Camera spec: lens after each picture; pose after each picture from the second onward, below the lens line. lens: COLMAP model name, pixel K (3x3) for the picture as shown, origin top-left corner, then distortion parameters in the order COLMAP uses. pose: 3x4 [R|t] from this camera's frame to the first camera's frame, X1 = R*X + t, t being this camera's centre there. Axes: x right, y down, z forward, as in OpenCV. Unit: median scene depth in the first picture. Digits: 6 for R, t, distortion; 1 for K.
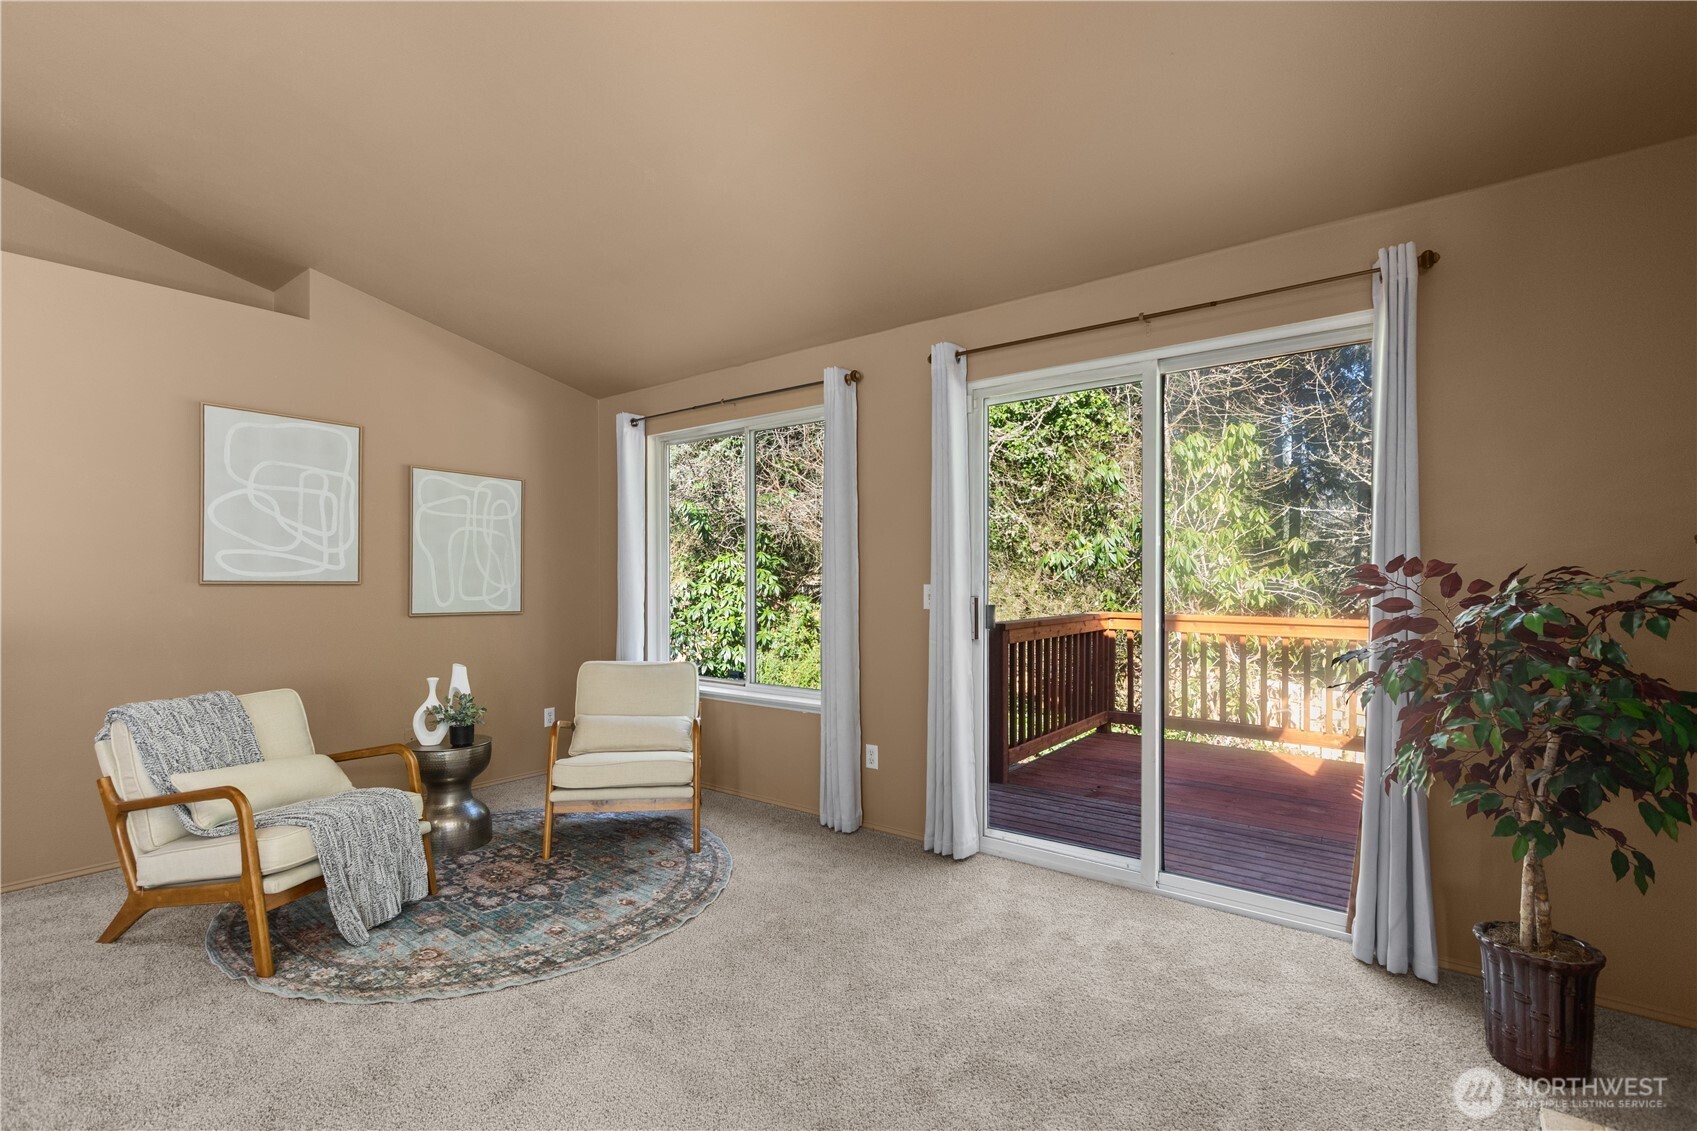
lens RADIAL K [[760.4, 0, 847.8], [0, 760.4, 577.6], [0, 0, 1]] dist [0.001928, -0.001320]
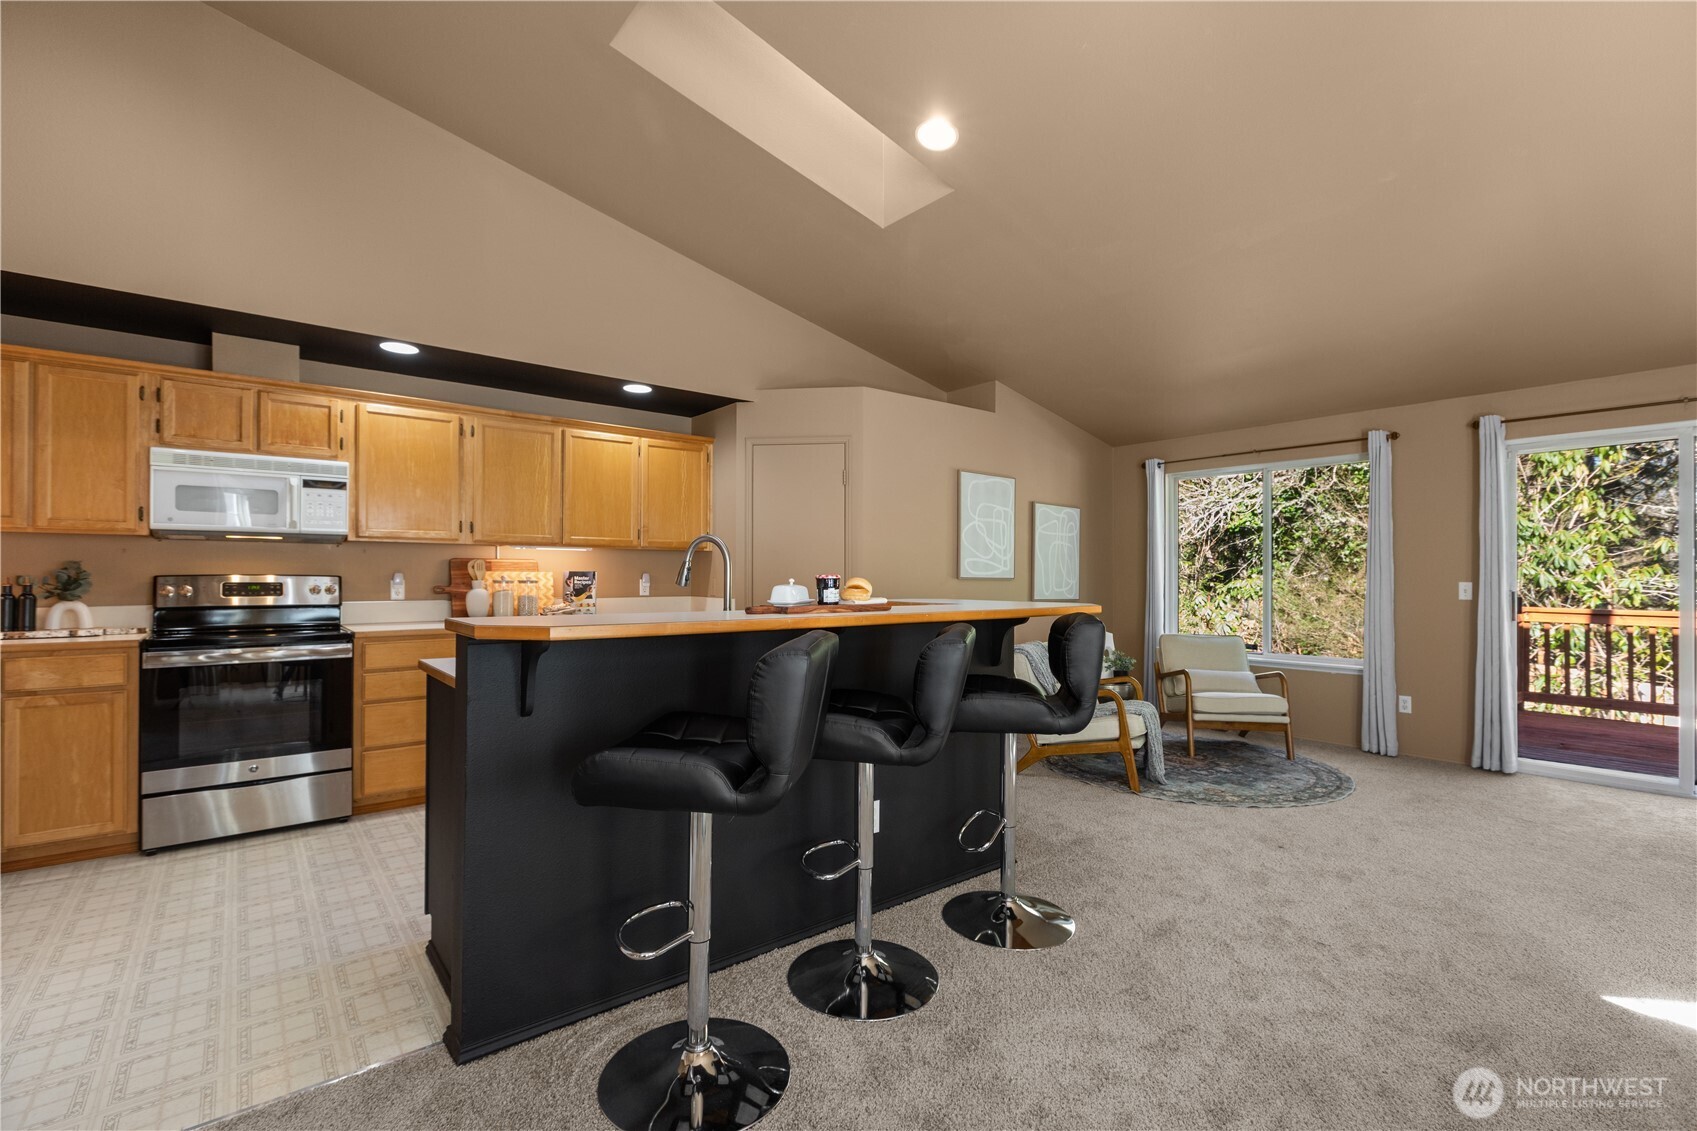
lens RADIAL K [[760.4, 0, 853.4], [0, 760.4, 570.2], [0, 0, 1]] dist [0.001928, -0.001320]
pose [[0.974324, 0.001028, -0.225146, -0.721678], [-0.002566, 0.999975, -0.006539, -0.000372], [0.225134, 0.006949, 0.974303, -0.670736]]
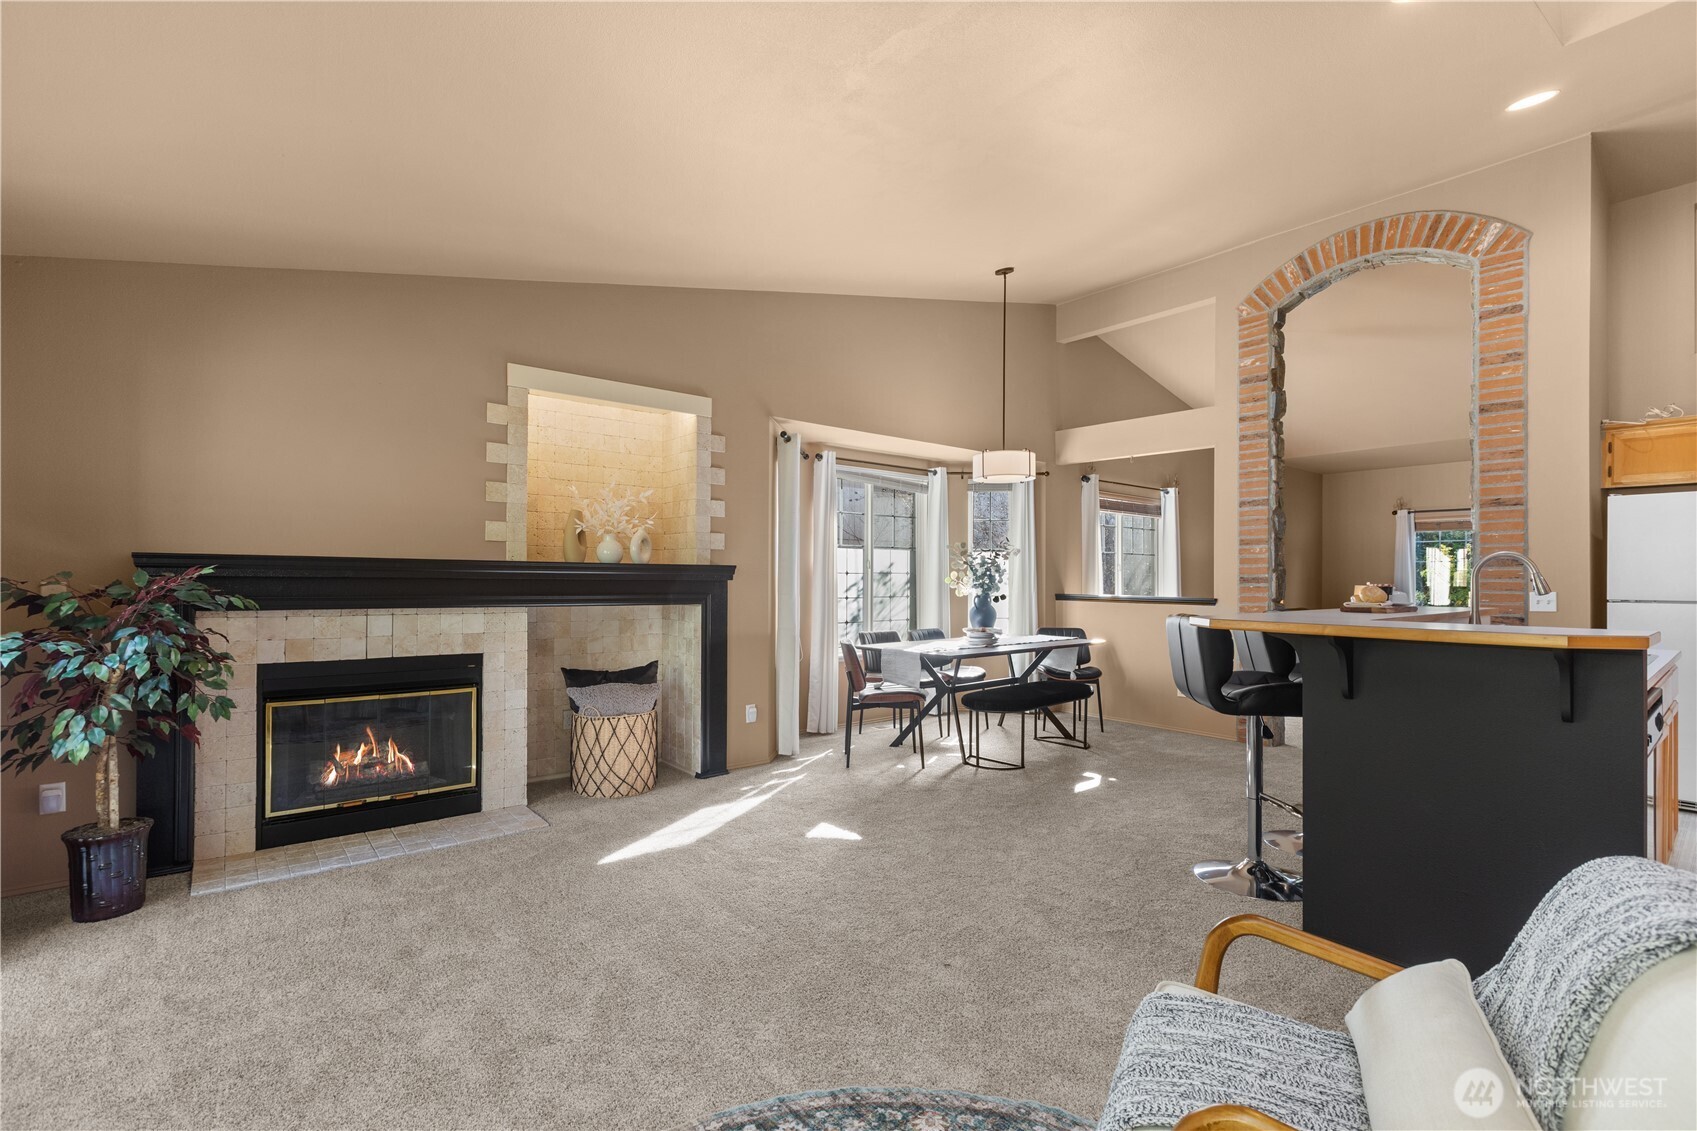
lens RADIAL K [[760.4, 0, 838.3], [0, 760.4, 575.7], [0, 0, 1]] dist [0.001928, -0.001320]
pose [[-0.975993, -0.004616, 0.217755, -0.442071], [-0.007225, 0.999911, -0.011187, 0.005278], [-0.217684, -0.012492, -0.975939, 1.220084]]
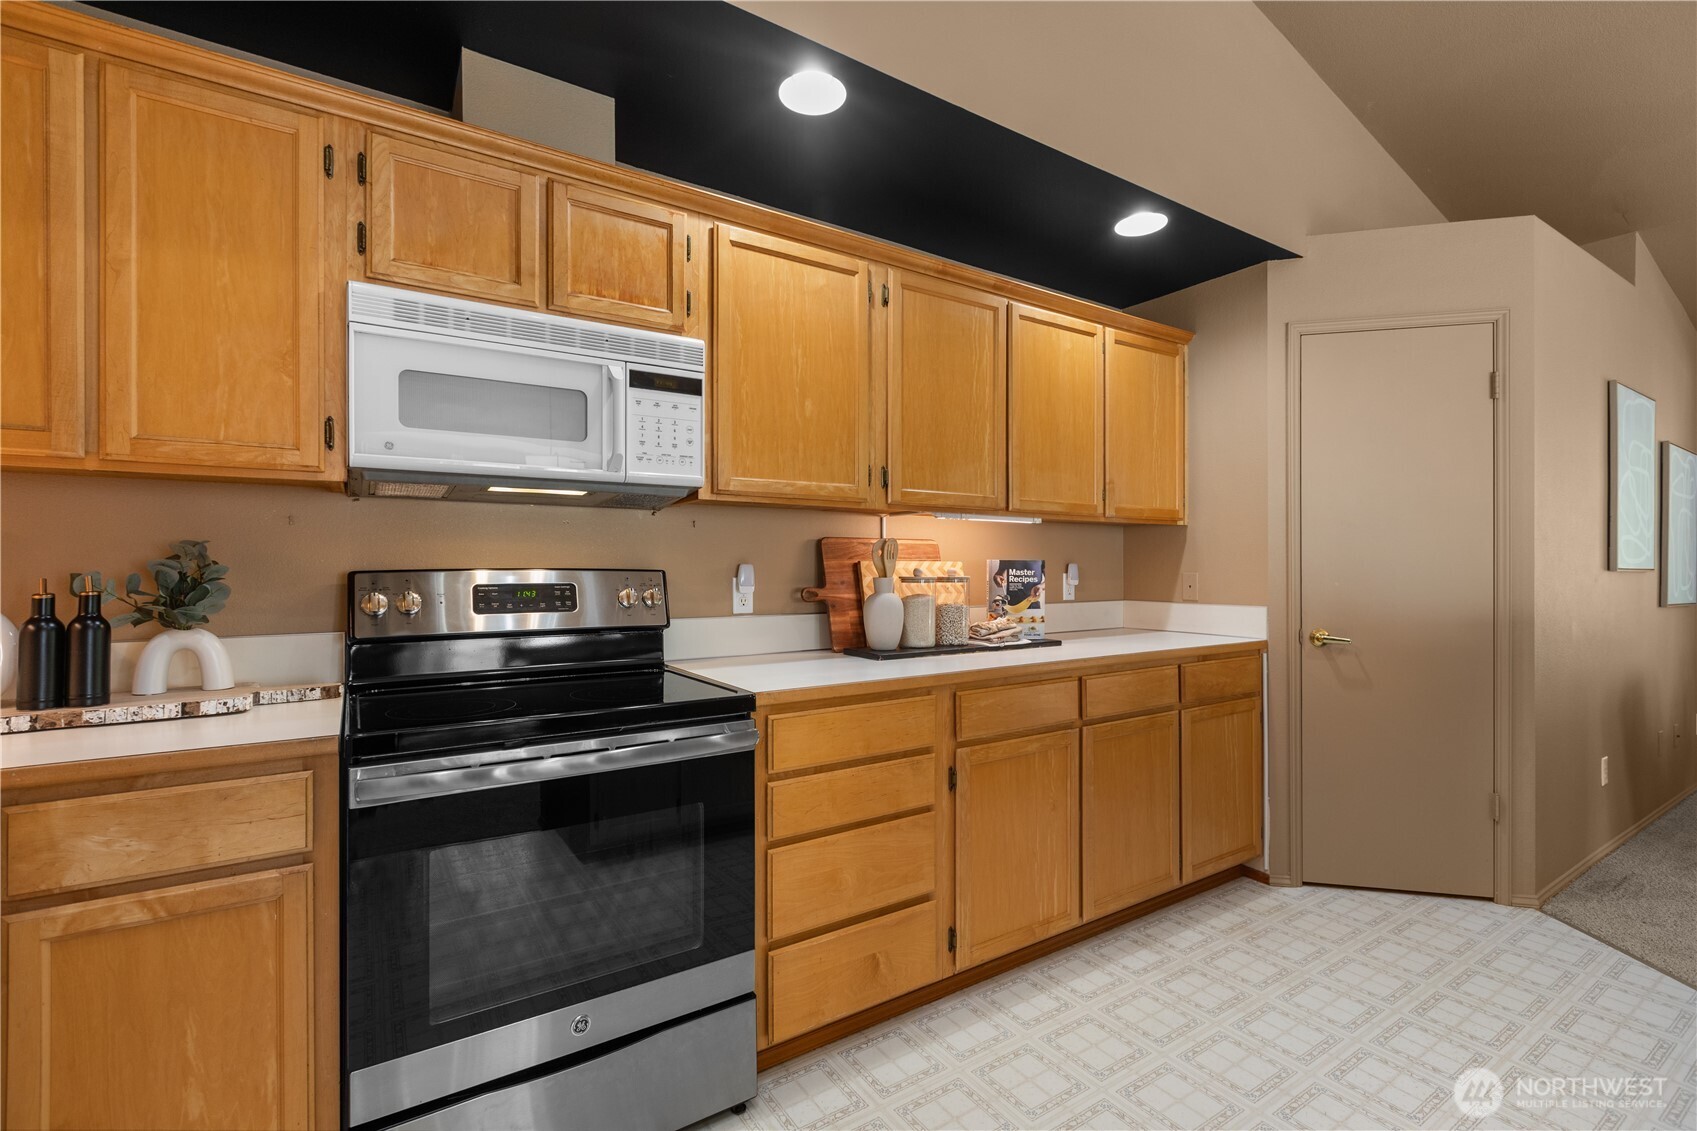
lens RADIAL K [[760.4, 0, 859.0], [0, 760.4, 564.8], [0, 0, 1]] dist [0.001928, -0.001320]
pose [[0.949125, -0.001748, -0.314896, -1.472420], [0.001481, 0.999998, -0.001086, -0.000591], [0.314897, 0.000565, 0.949126, -0.202855]]
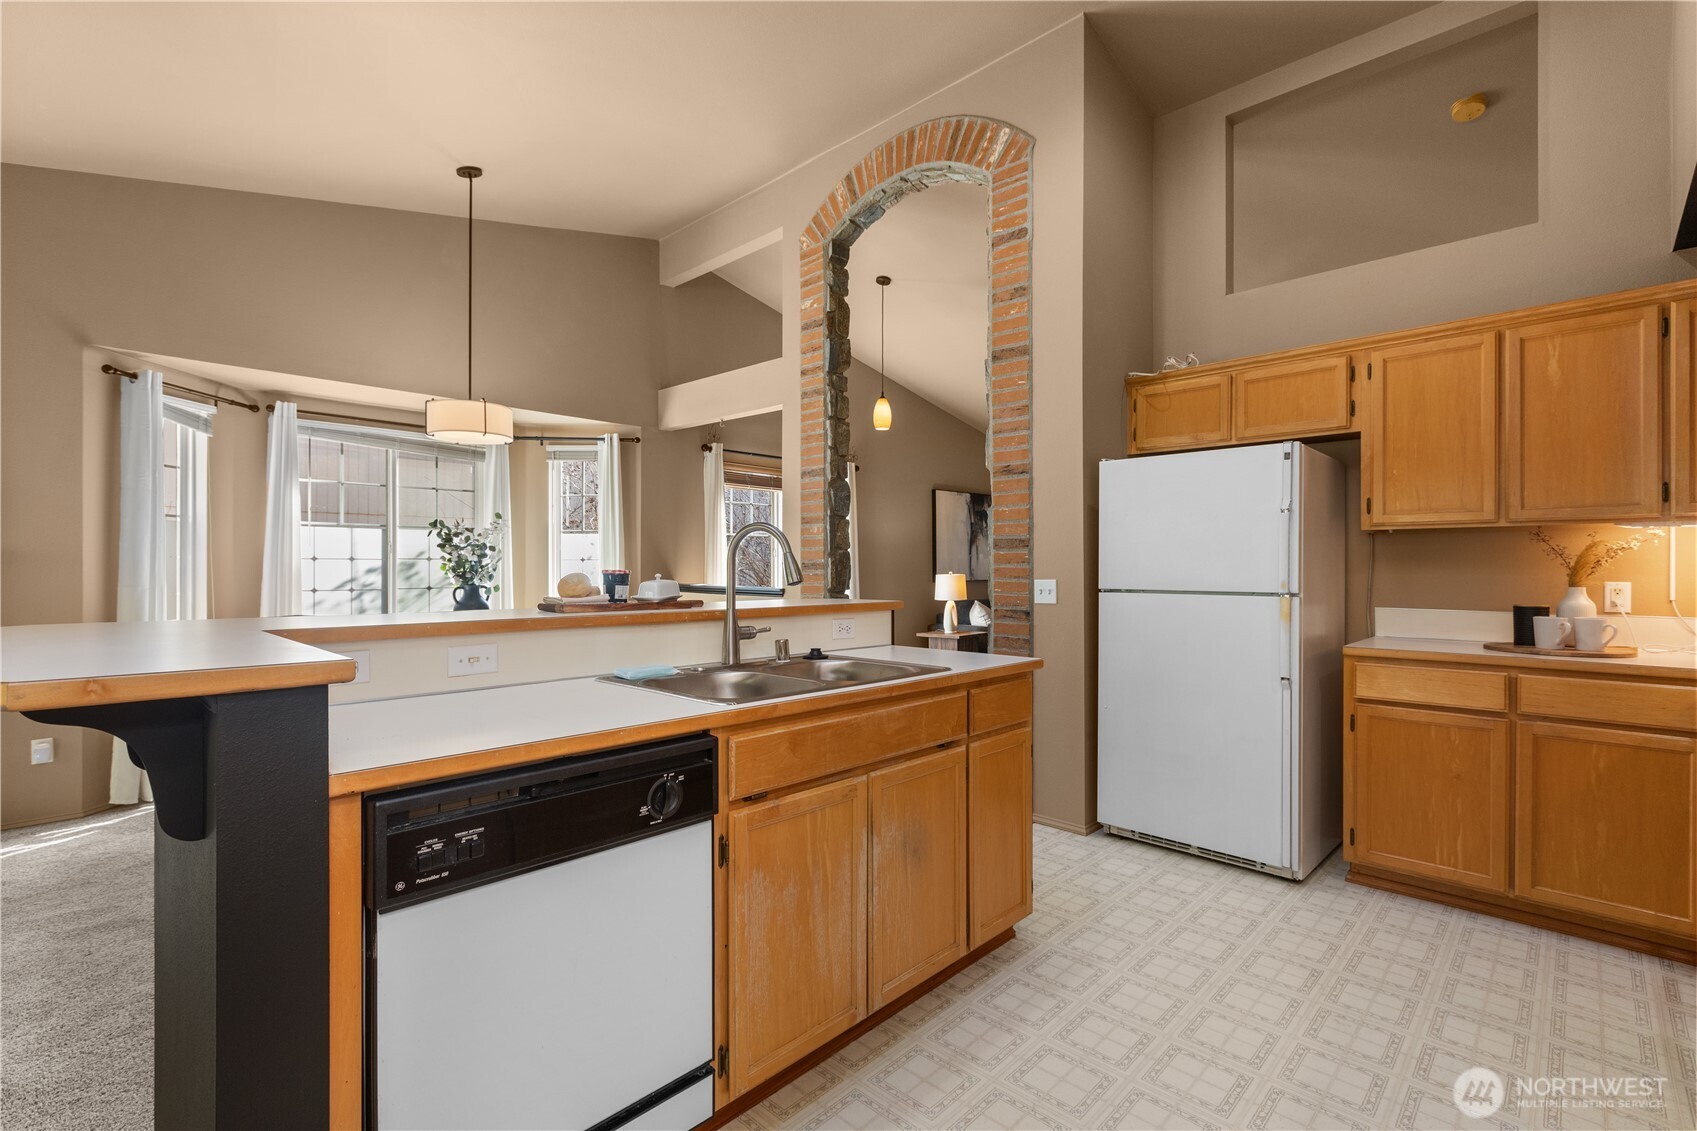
lens RADIAL K [[760.4, 0, 845.9], [0, 760.4, 566.0], [0, 0, 1]] dist [0.001928, -0.001320]
pose [[-0.994223, -0.003226, 0.107282, -1.209651], [-0.004100, 0.999960, -0.007931, 0.000909], [-0.107252, -0.008325, -0.994197, 0.752212]]
